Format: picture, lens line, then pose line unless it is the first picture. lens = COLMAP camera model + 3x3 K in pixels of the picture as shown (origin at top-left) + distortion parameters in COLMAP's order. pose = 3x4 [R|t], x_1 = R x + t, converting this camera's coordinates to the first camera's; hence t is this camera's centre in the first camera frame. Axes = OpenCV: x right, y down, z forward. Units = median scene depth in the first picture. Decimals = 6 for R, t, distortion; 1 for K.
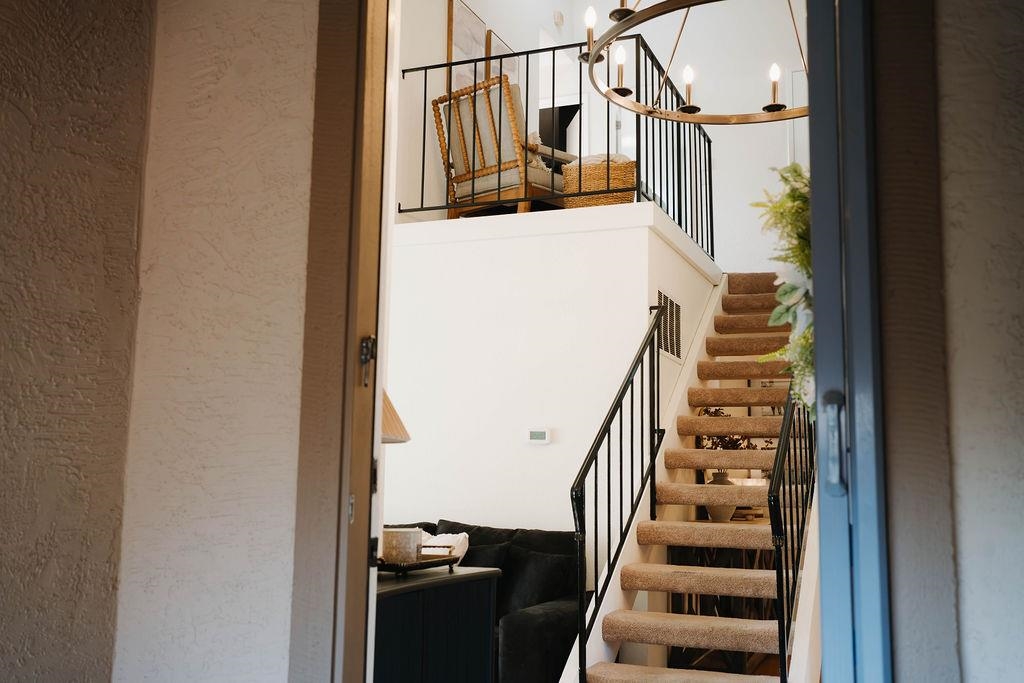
lens RADIAL K [[1028.8, 0, 518.2], [0, 1028.8, 338.0], [0, 0, 1]] dist [-0.010679, 0.000000]
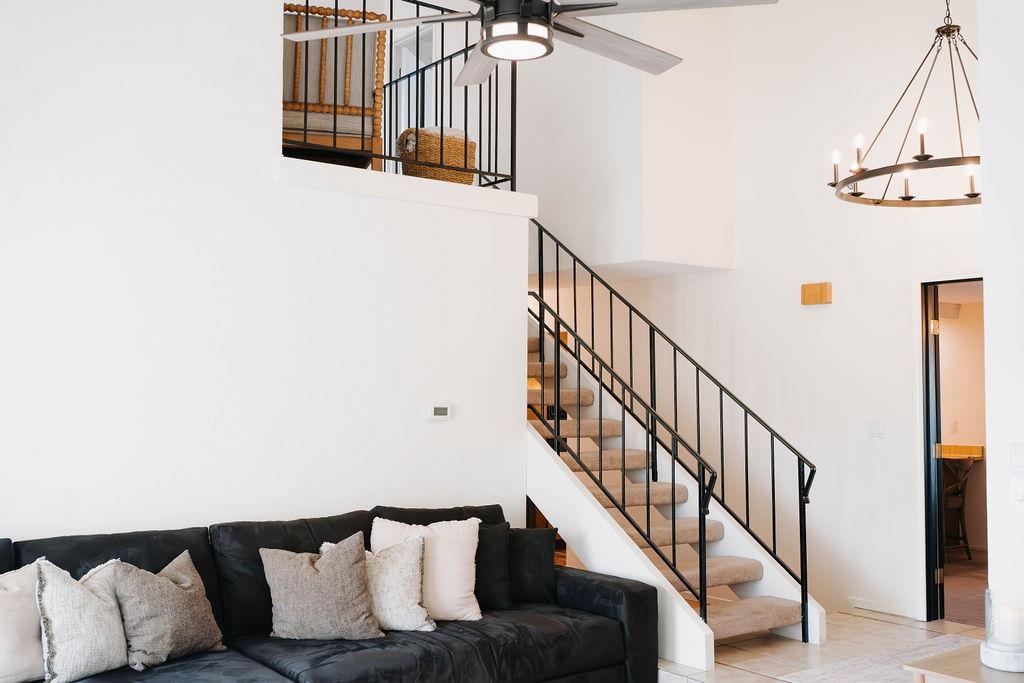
lens RADIAL K [[1028.8, 0, 508.4], [0, 1028.8, 339.6], [0, 0, 1]] dist [-0.010679, 0.000000]
pose [[0.505940, 0.042435, 0.861524, -1.176769], [-0.106146, 0.994261, 0.013363, 0.009885], [-0.856013, -0.098208, 0.507541, 0.667455]]
